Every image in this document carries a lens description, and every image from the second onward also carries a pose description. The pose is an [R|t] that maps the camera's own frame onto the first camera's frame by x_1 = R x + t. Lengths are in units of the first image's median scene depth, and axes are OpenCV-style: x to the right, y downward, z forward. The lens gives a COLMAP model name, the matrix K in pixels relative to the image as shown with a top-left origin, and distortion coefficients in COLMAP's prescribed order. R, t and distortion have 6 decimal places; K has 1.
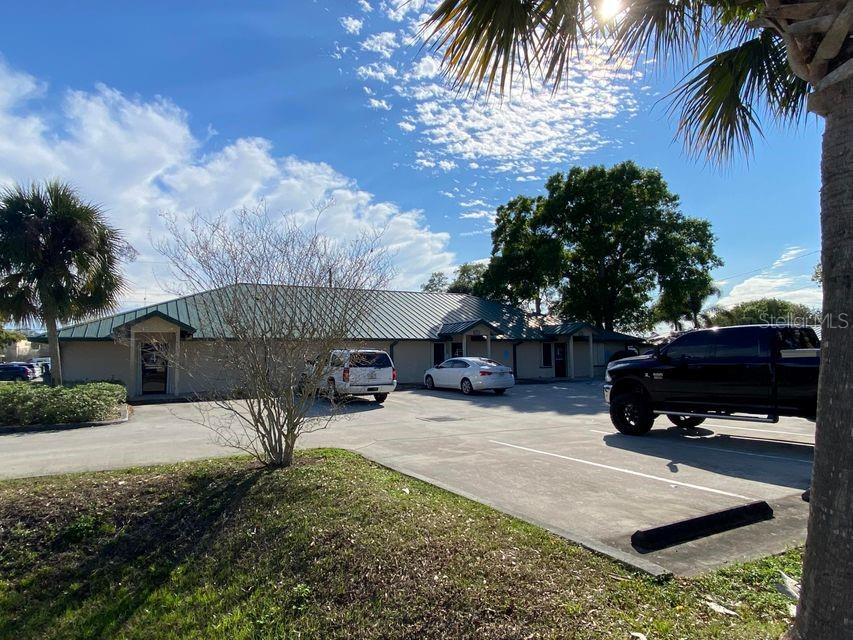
lens RADIAL K [[517.9, 0, 414.0], [0, 517.9, 316.9], [0, 0, 1]] dist [0.057172, -0.051546]
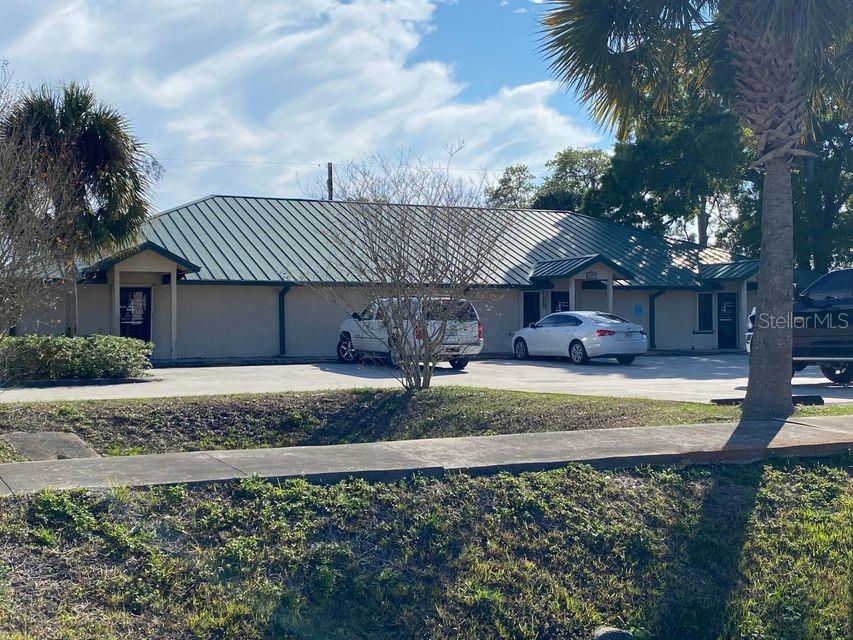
lens RADIAL K [[1160.4, 0, 395.6], [0, 1160.4, 322.2], [0, 0, 1]] dist [0.043360, 0.026644]
pose [[0.999256, 0.003411, -0.038428, -0.057712], [-0.000890, 0.997857, 0.065427, -0.005212], [0.038568, -0.065344, 0.997117, -0.391119]]
